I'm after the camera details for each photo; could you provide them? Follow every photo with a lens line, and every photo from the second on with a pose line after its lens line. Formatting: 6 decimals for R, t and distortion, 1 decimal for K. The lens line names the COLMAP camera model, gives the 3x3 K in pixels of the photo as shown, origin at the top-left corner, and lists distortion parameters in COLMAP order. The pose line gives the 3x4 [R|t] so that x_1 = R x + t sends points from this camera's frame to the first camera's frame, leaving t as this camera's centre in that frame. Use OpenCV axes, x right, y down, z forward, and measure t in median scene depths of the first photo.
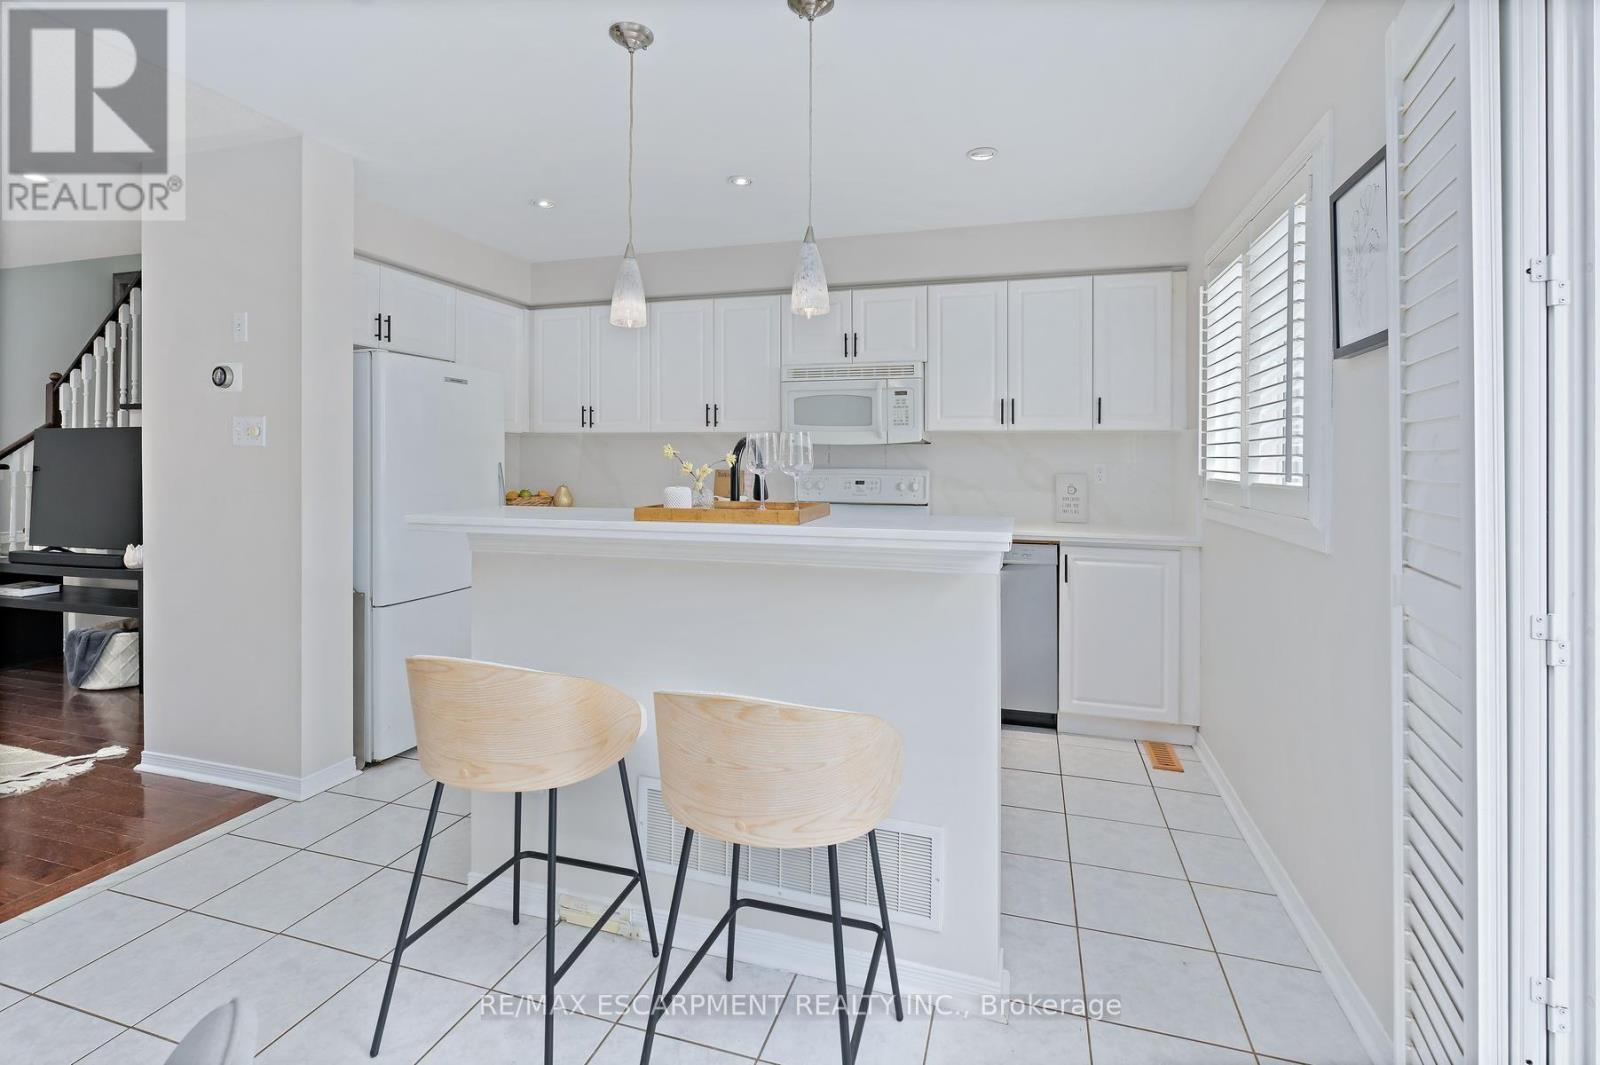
lens RADIAL K [[728.2, 0, 805.5], [0, 728.2, 458.9], [0, 0, 1]] dist [0.000985, 0.000487]
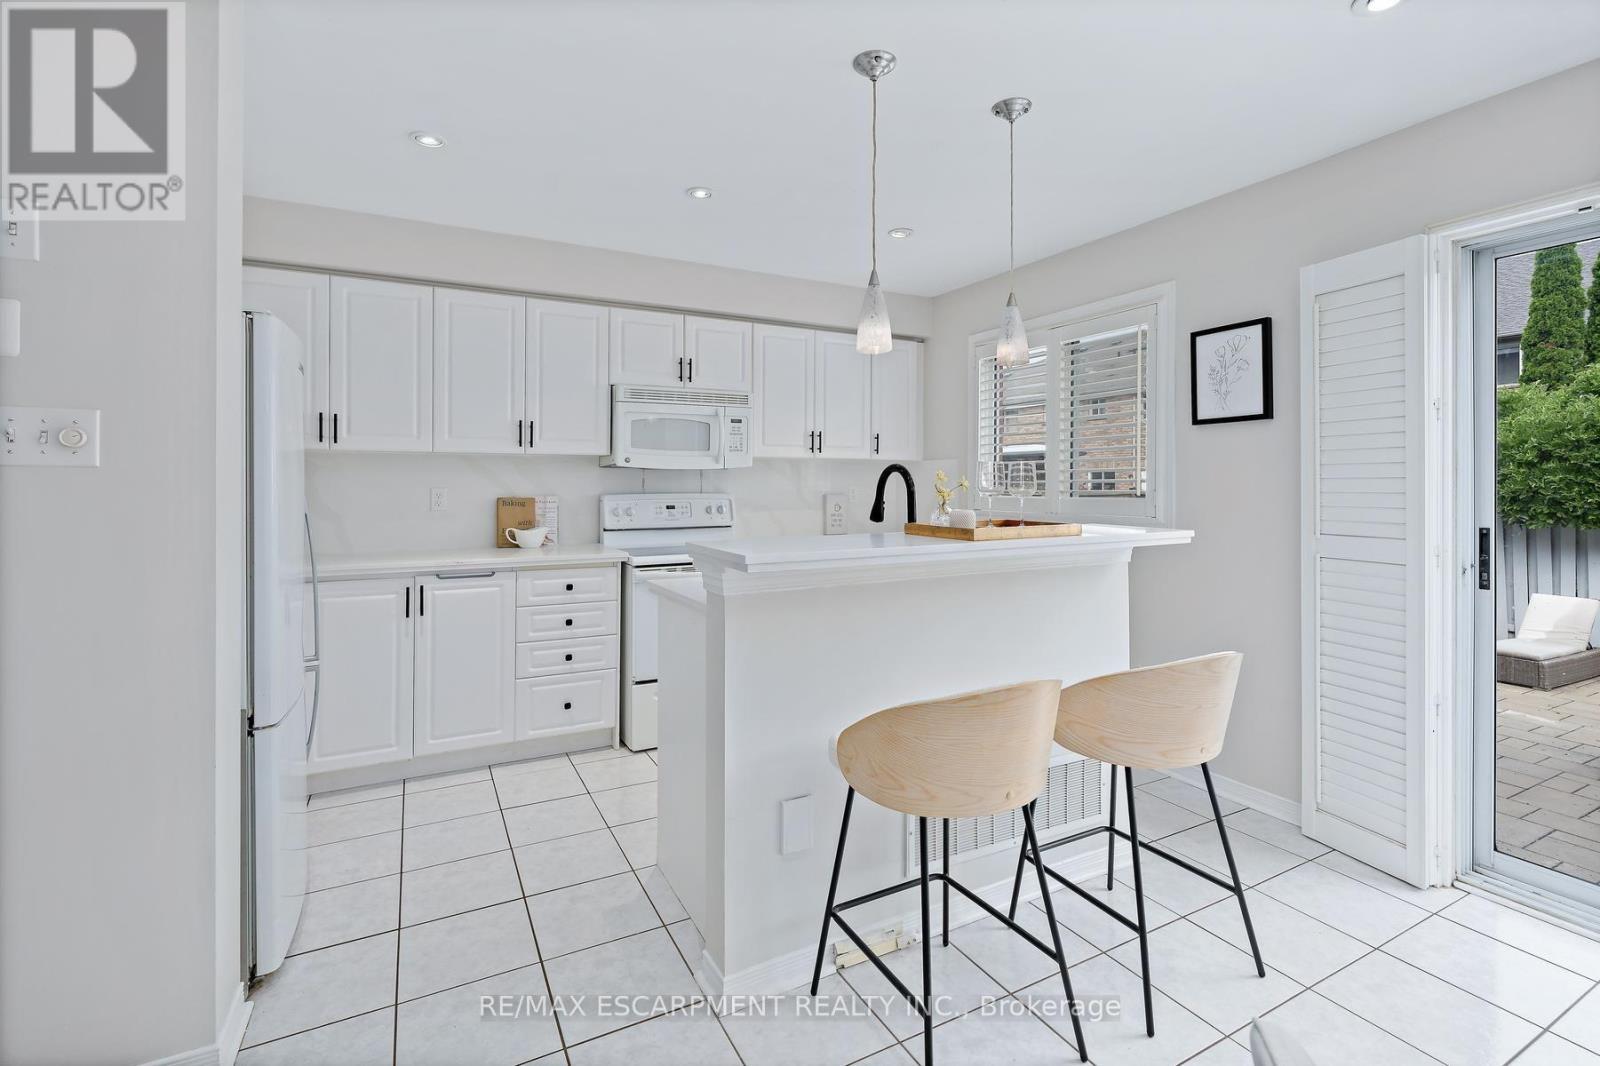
lens RADIAL K [[725.2, 0, 788.1], [0, 725.2, 481.0], [0, 0, 1]] dist [-0.001432, -0.000193]
pose [[0.709872, -0.004873, 0.704314, -0.555302], [0.005247, 0.999985, 0.001631, -0.004466], [-0.704312, 0.002538, 0.709886, 0.200694]]
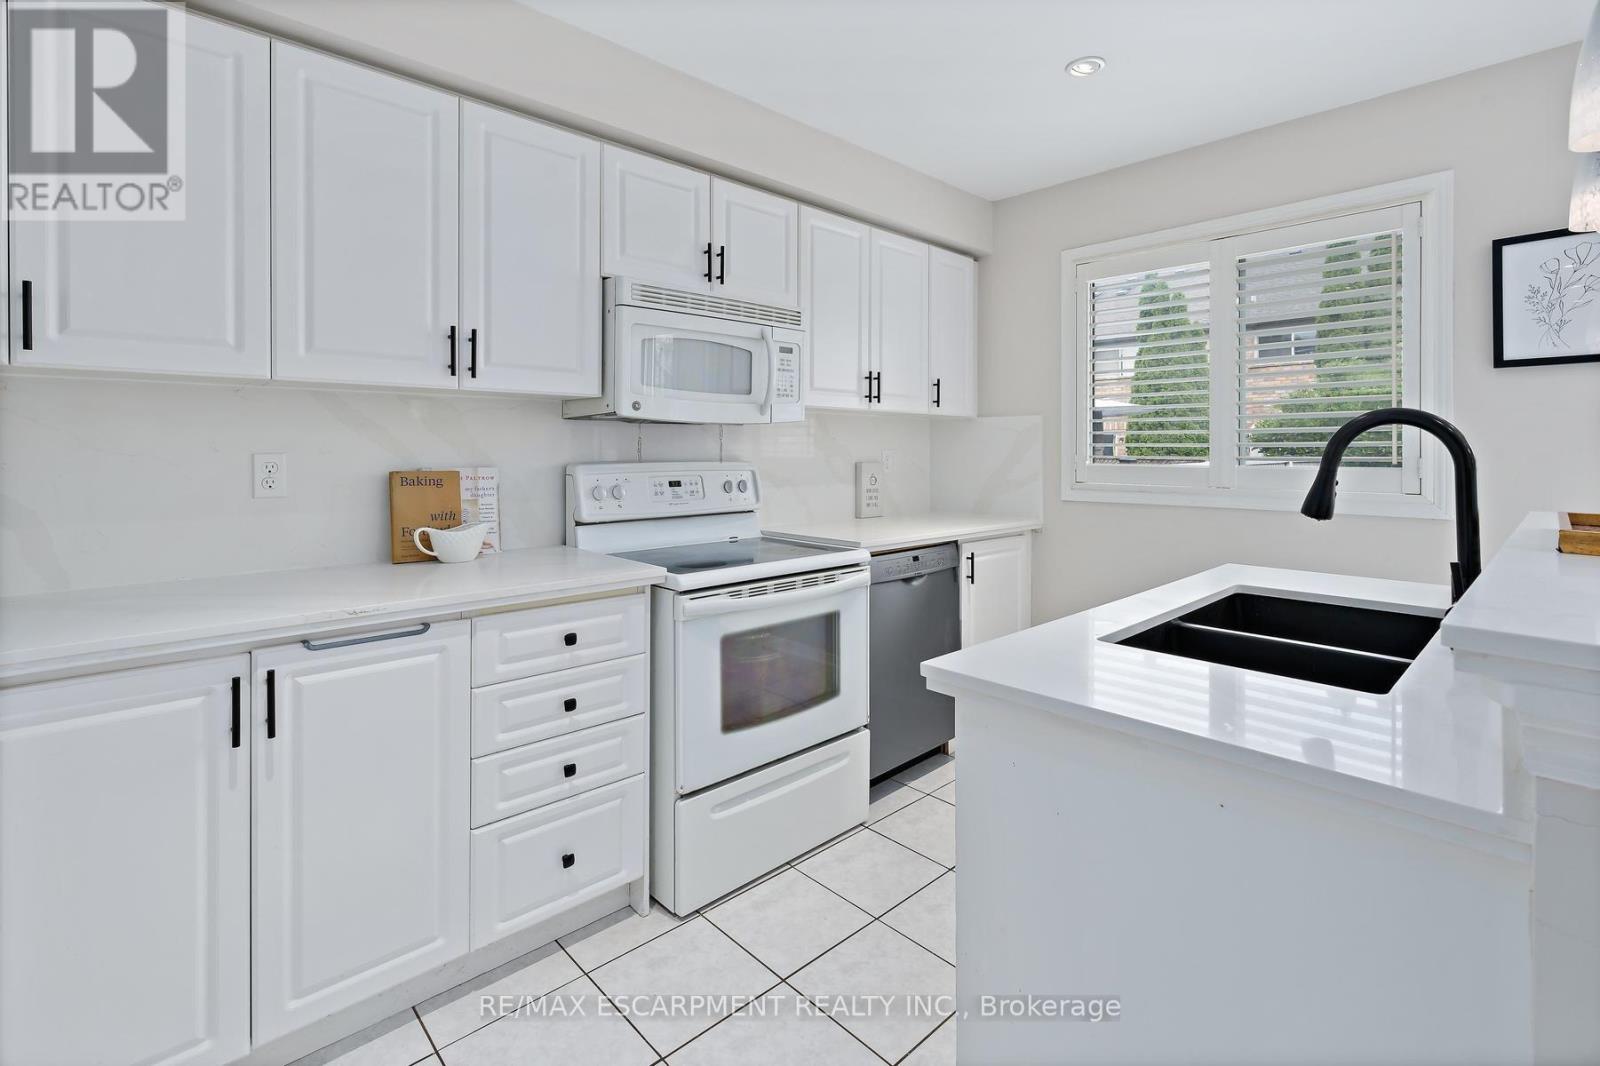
lens RADIAL K [[740.5, 0, 799.0], [0, 740.5, 455.0], [0, 0, 1]] dist [-0.001676, -0.000085]
pose [[0.496711, -0.014452, 0.867795, -0.467075], [0.001346, 0.999873, 0.015880, -0.002753], [-0.867915, -0.006720, 0.496668, 0.641718]]
